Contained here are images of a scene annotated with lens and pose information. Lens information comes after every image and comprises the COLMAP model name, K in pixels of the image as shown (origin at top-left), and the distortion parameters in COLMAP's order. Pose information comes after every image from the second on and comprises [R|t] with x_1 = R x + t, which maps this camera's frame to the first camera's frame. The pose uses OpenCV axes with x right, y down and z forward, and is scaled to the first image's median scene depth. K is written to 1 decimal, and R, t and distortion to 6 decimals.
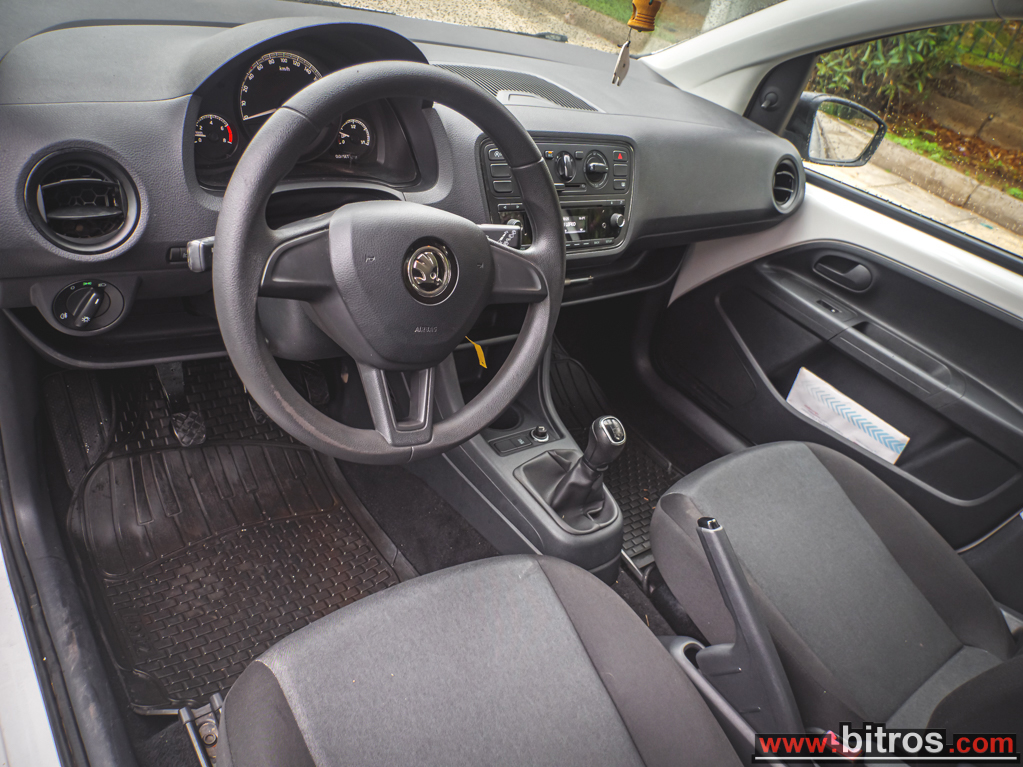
lens RADIAL K [[741.5, 0, 511.5], [0, 741.5, 383.5], [0, 0, 1]] dist [-0.058664, 0.029050]
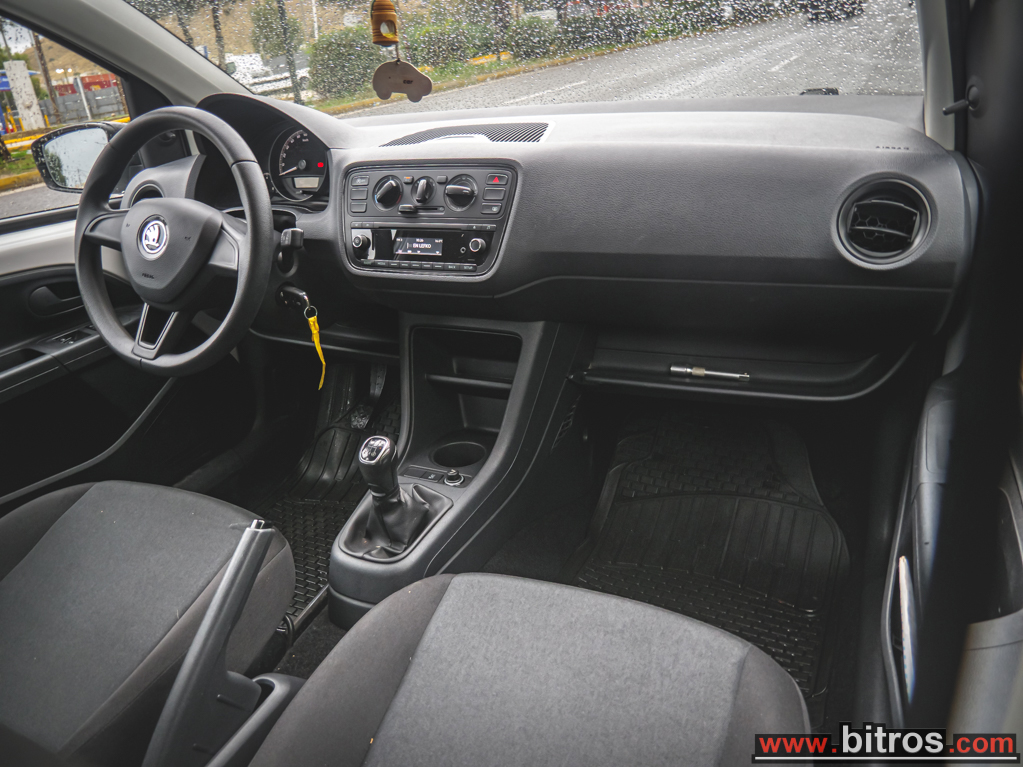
lens RADIAL K [[741.5, 0, 511.5], [0, 741.5, 383.5], [0, 0, 1]] dist [-0.058664, 0.029050]
pose [[0.406011, 0.115496, -0.906540, 1.013681], [-0.331620, 0.942986, -0.028383, -0.047356], [0.851577, 0.312151, 0.421164, 0.702495]]
